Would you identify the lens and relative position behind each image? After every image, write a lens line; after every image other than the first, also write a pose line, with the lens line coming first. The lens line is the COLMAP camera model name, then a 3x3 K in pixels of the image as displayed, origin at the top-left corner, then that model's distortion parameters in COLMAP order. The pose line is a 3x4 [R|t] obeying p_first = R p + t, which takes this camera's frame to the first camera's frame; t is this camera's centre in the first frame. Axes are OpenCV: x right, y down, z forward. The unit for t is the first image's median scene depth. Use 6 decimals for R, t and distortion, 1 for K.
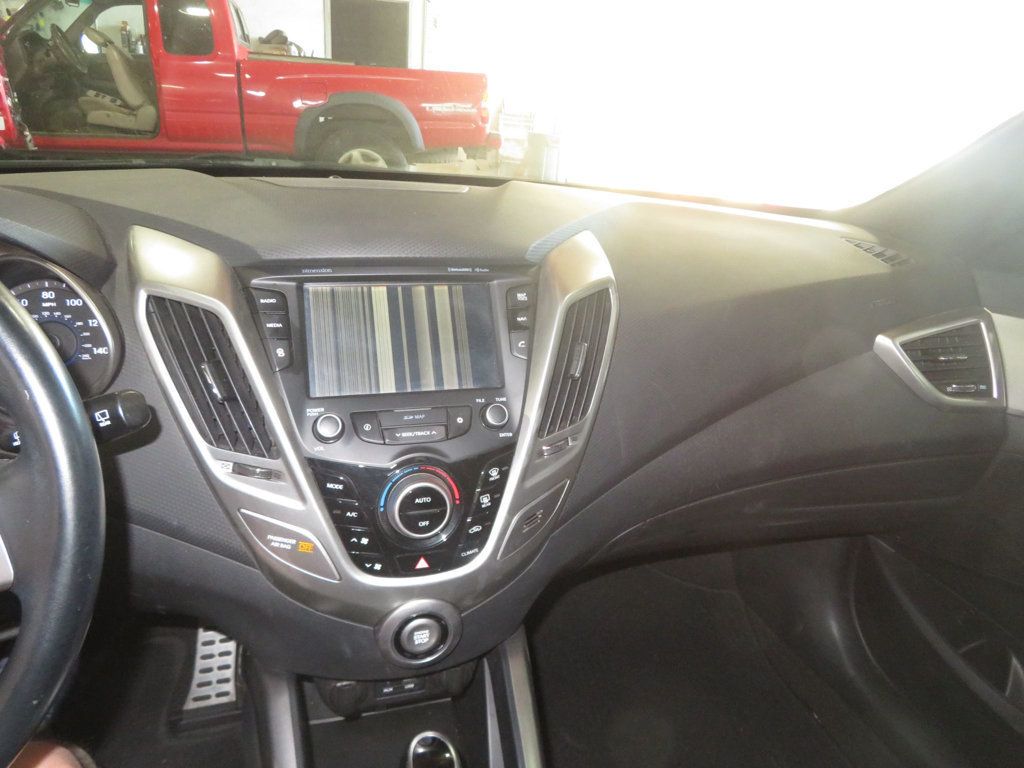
lens RADIAL K [[742.8, 0, 518.5], [0, 742.8, 380.4], [0, 0, 1]] dist [-0.002728, 0.003426]
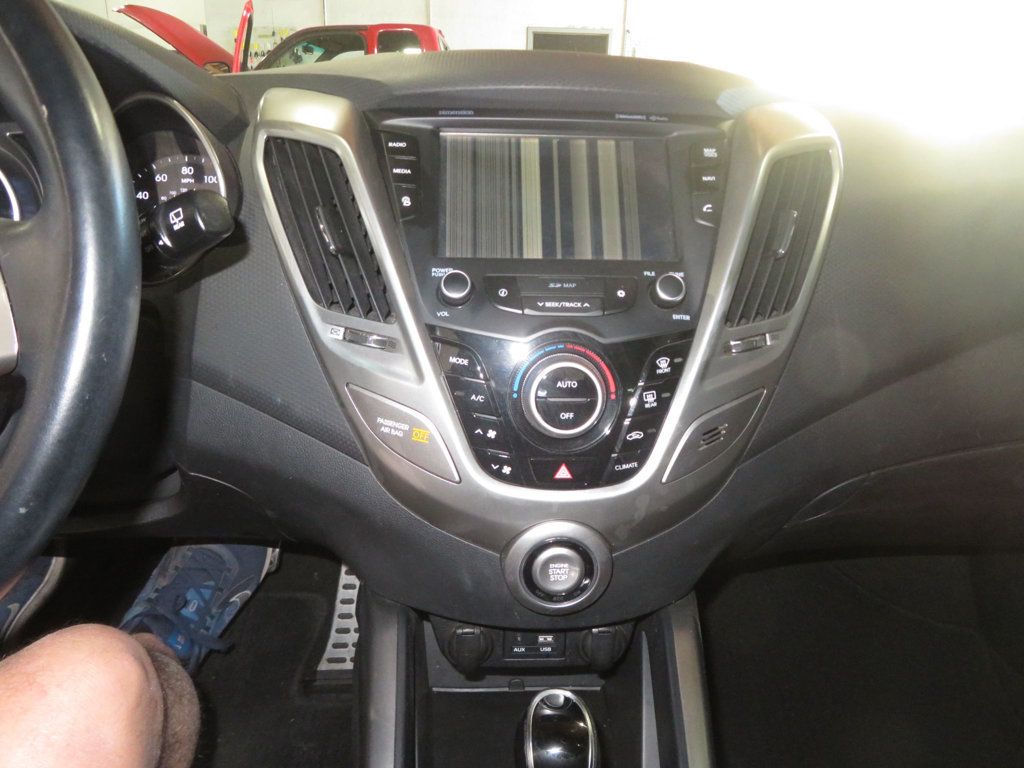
lens RADIAL K [[742.8, 0, 518.5], [0, 742.8, 380.4], [0, 0, 1]] dist [-0.002728, 0.003426]
pose [[0.969124, 0.039515, -0.243388, 0.009289], [-0.052155, 0.997592, -0.045708, 0.183579], [0.240996, 0.056991, 0.968851, 0.227582]]
